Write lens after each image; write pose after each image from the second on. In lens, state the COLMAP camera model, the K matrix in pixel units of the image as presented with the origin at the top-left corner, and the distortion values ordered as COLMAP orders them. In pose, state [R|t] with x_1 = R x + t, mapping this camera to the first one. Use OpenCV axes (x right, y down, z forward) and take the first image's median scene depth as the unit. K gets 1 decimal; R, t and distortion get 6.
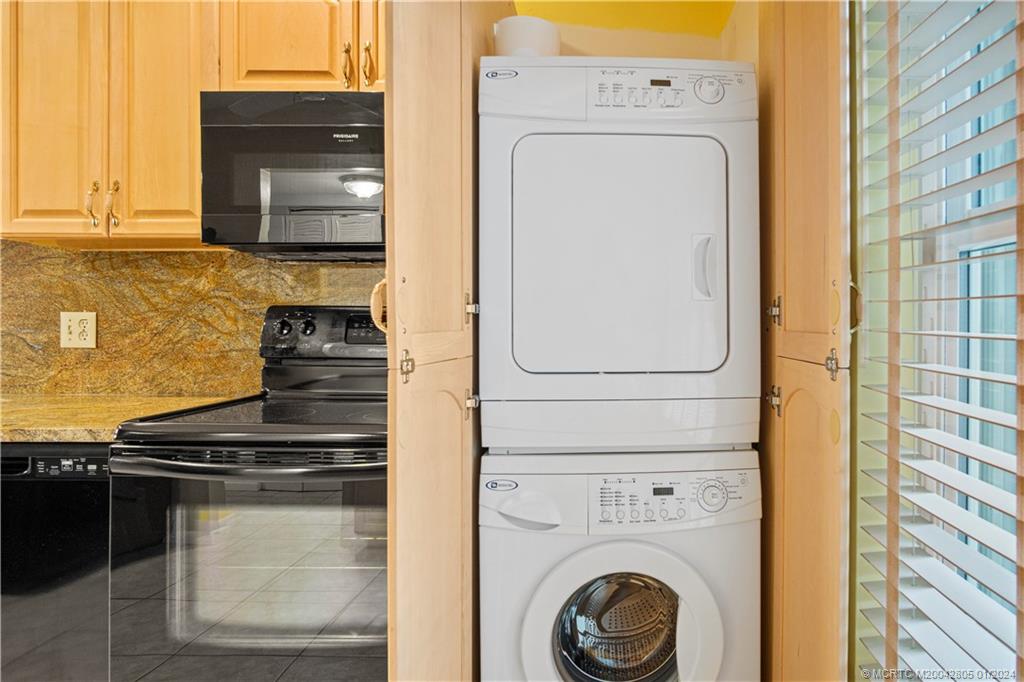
lens RADIAL K [[619.4, 0, 602.5], [0, 619.4, 321.8], [0, 0, 1]] dist [-0.004014, -0.000127]
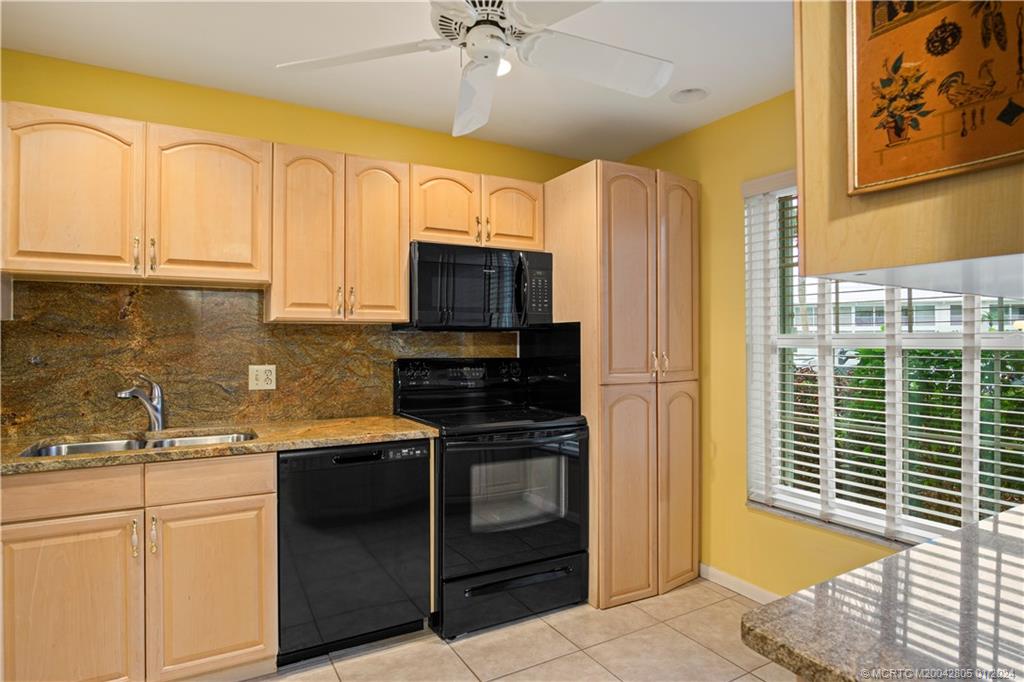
lens RADIAL K [[566.4, 0, 512.0], [0, 566.4, 341.0], [0, 0, 1]] dist [-0.022389, 0.001618]
pose [[0.870837, -0.002161, 0.491568, -0.989121], [0.003065, 0.999995, -0.001035, -0.069258], [-0.491563, 0.002409, 0.870839, -0.445393]]
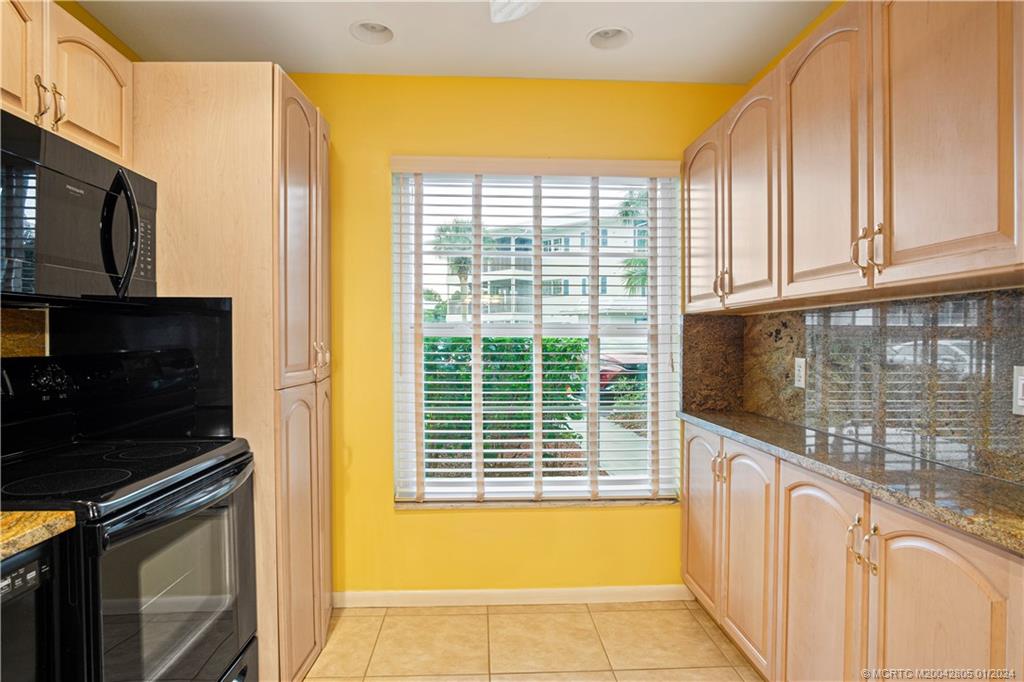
lens RADIAL K [[564.7, 0, 498.7], [0, 564.7, 341.8], [0, 0, 1]] dist [-0.019697, 0.001680]
pose [[-0.028387, -0.007506, 0.999569, -1.087519], [0.001334, 0.999971, 0.007547, -0.050809], [-0.999596, 0.001548, -0.028376, 0.285615]]
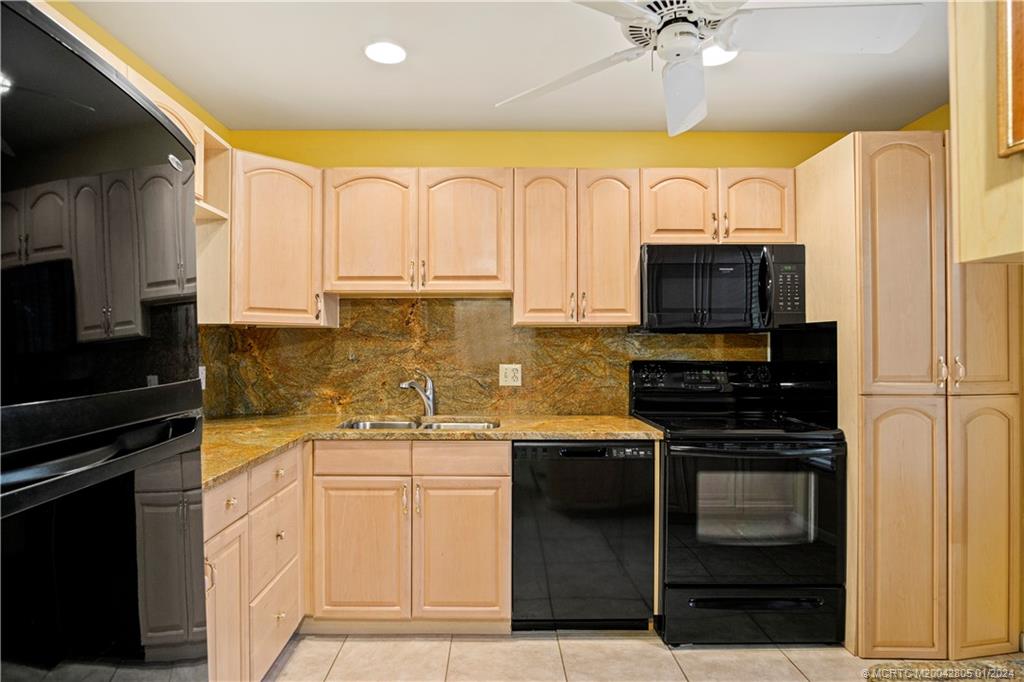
lens RADIAL K [[564.7, 0, 498.7], [0, 564.7, 341.8], [0, 0, 1]] dist [-0.019697, 0.001680]
pose [[0.999995, -0.001450, 0.002760, -0.883883], [0.001464, 0.999985, -0.005232, -0.067977], [-0.002752, 0.005236, 0.999983, -0.513005]]
